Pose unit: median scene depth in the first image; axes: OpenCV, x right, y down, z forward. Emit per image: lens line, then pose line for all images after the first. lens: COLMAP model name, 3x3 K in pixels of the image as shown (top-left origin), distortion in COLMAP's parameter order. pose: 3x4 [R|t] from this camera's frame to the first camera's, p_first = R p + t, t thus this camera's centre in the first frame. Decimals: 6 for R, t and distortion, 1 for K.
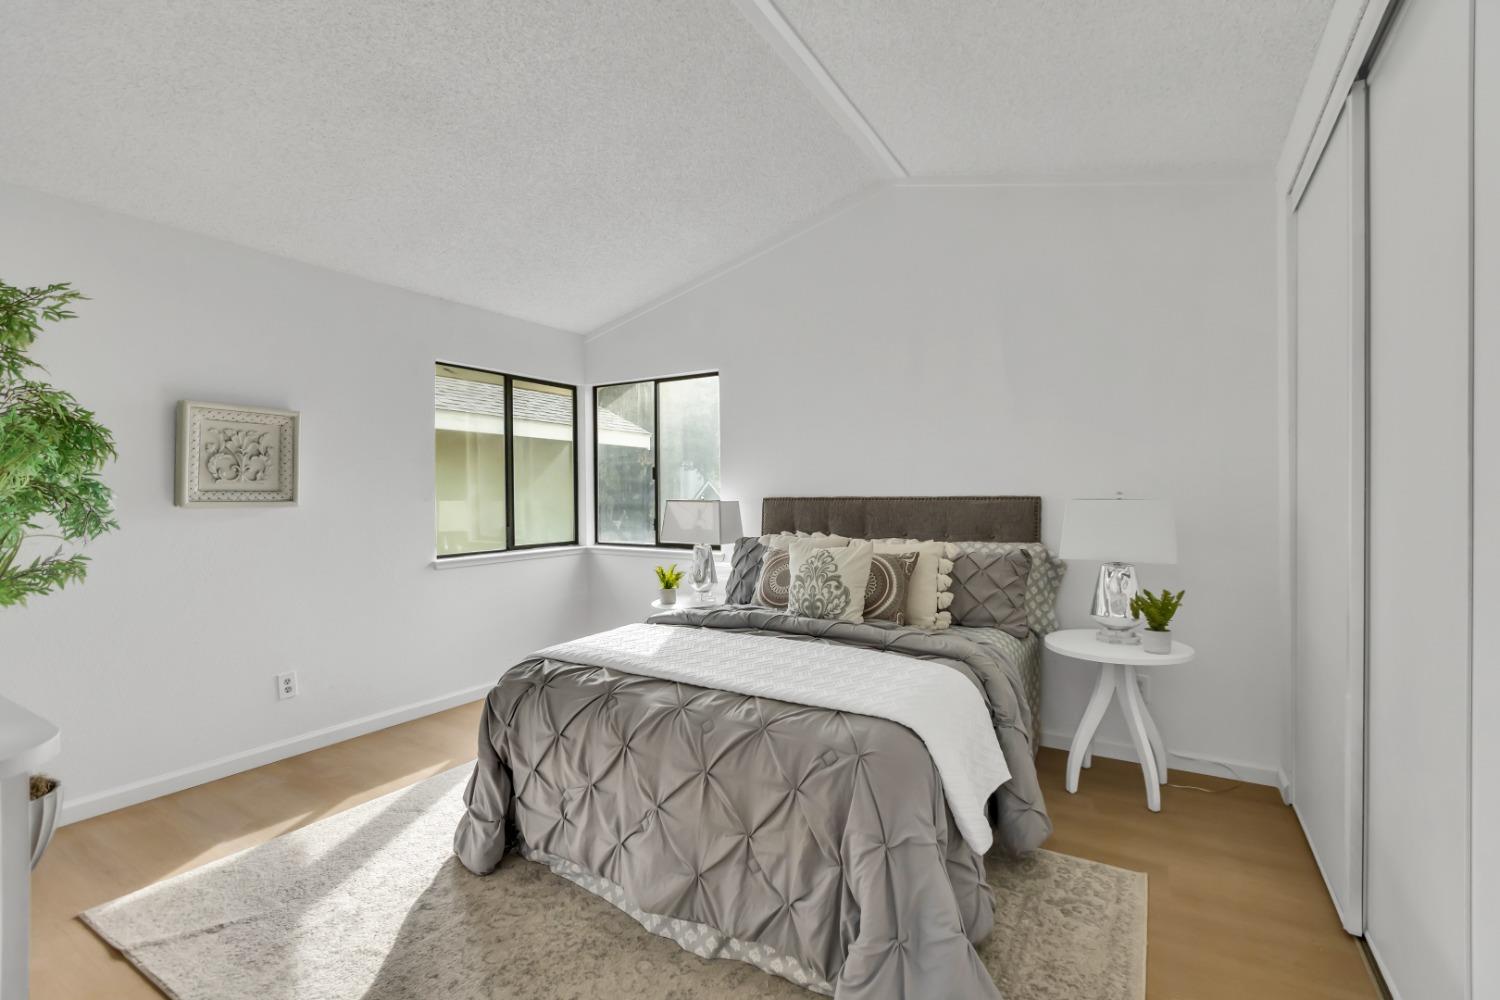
lens RADIAL K [[663.3, 0, 756.3], [0, 663.3, 505.7], [0, 0, 1]] dist [0.000938, -0.000209]
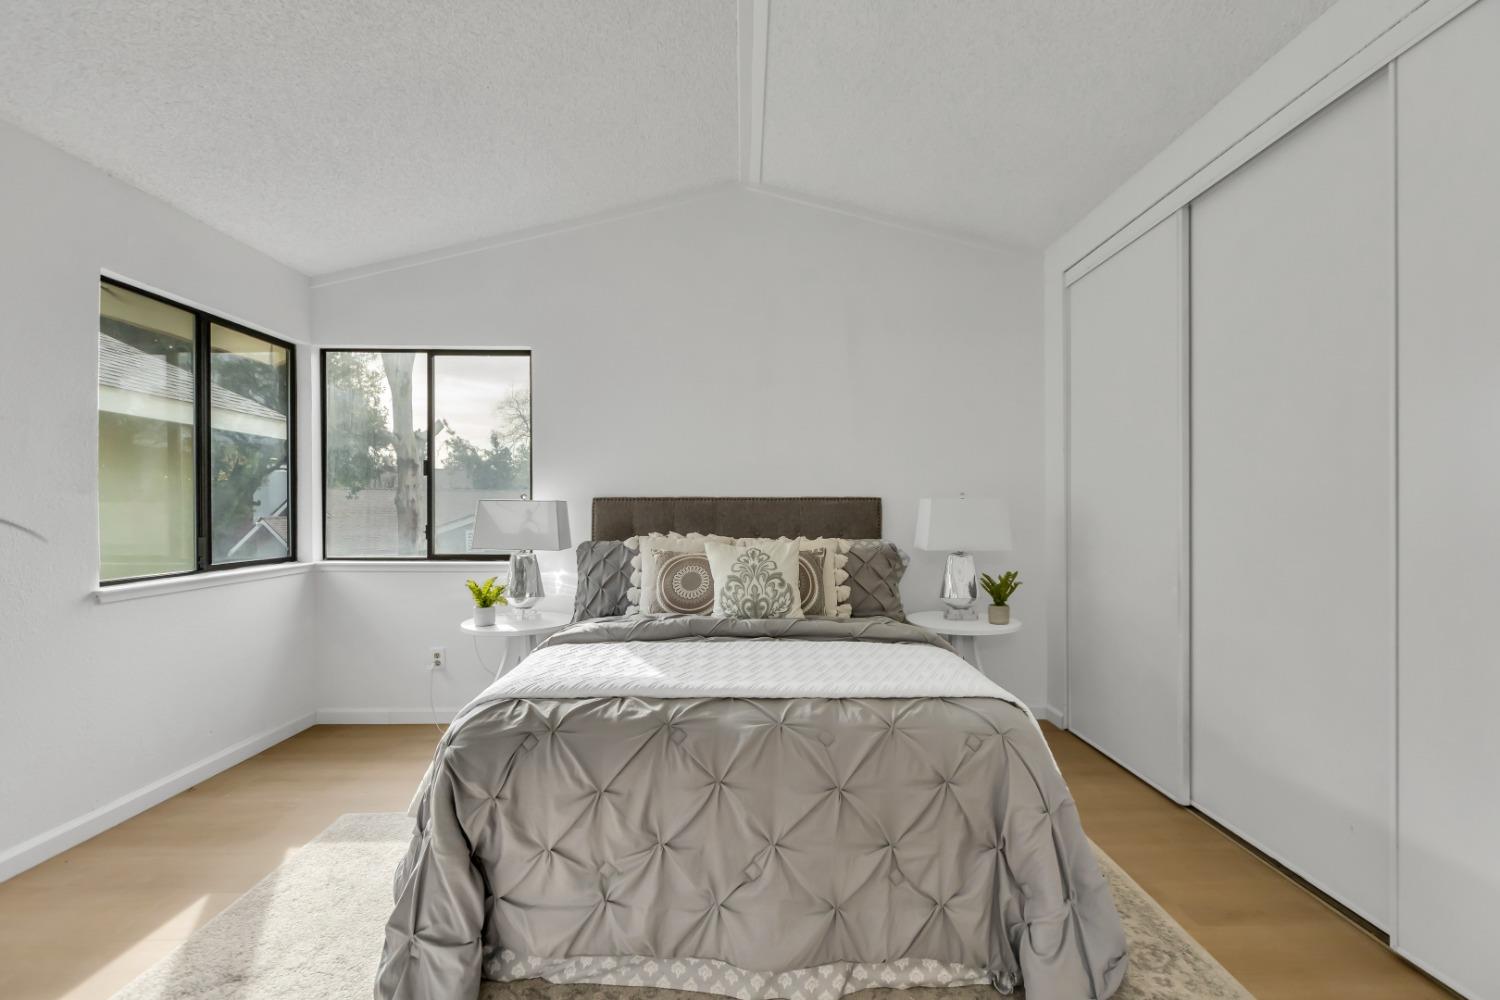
lens RADIAL K [[663.3, 0, 756.3], [0, 663.3, 505.7], [0, 0, 1]] dist [0.000938, -0.000209]
pose [[0.846151, 0.007102, 0.532896, -0.423949], [0.003822, 0.999805, -0.019394, 0.025698], [-0.532930, 0.018447, 0.845958, 0.196535]]
